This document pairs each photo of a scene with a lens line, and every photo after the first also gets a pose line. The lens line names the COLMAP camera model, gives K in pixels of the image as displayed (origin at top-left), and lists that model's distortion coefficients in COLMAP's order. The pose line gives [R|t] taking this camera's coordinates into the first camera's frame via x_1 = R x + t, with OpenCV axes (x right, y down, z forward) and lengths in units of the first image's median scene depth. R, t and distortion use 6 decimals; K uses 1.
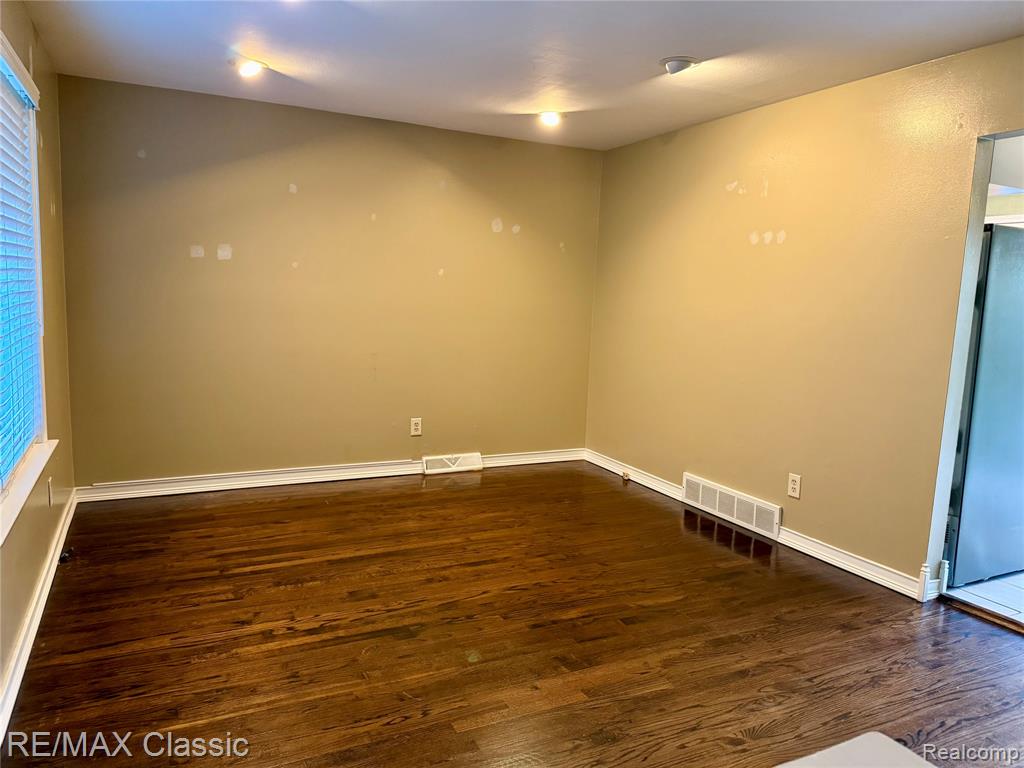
lens RADIAL K [[718.1, 0, 515.5], [0, 718.1, 386.5], [0, 0, 1]] dist [0.135852, -0.220413]
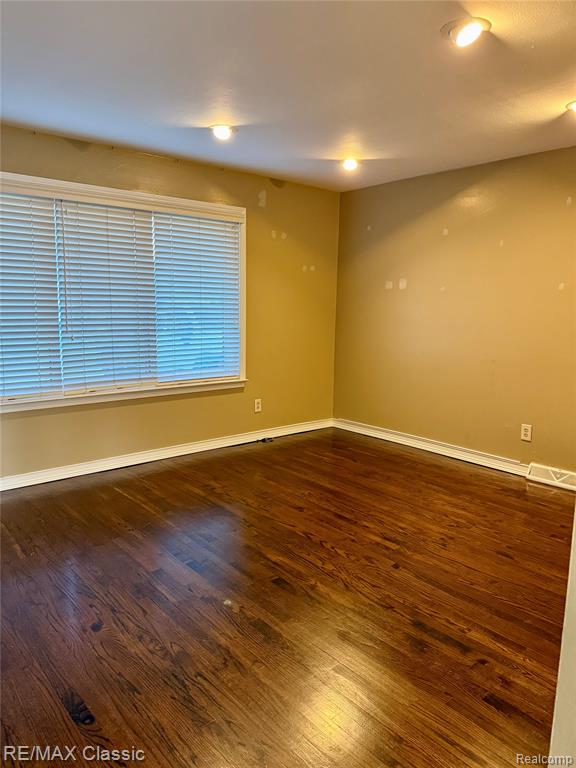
lens RADIAL K [[538.5, 0, 288.0], [0, 538.5, 384.0], [0, 0, 1]] dist [0.135852, -0.220413]
pose [[0.238790, 0.109131, -0.964919, 0.690920], [-0.134268, 0.987831, 0.078495, -0.039346], [0.961744, 0.110814, 0.250537, 0.553365]]
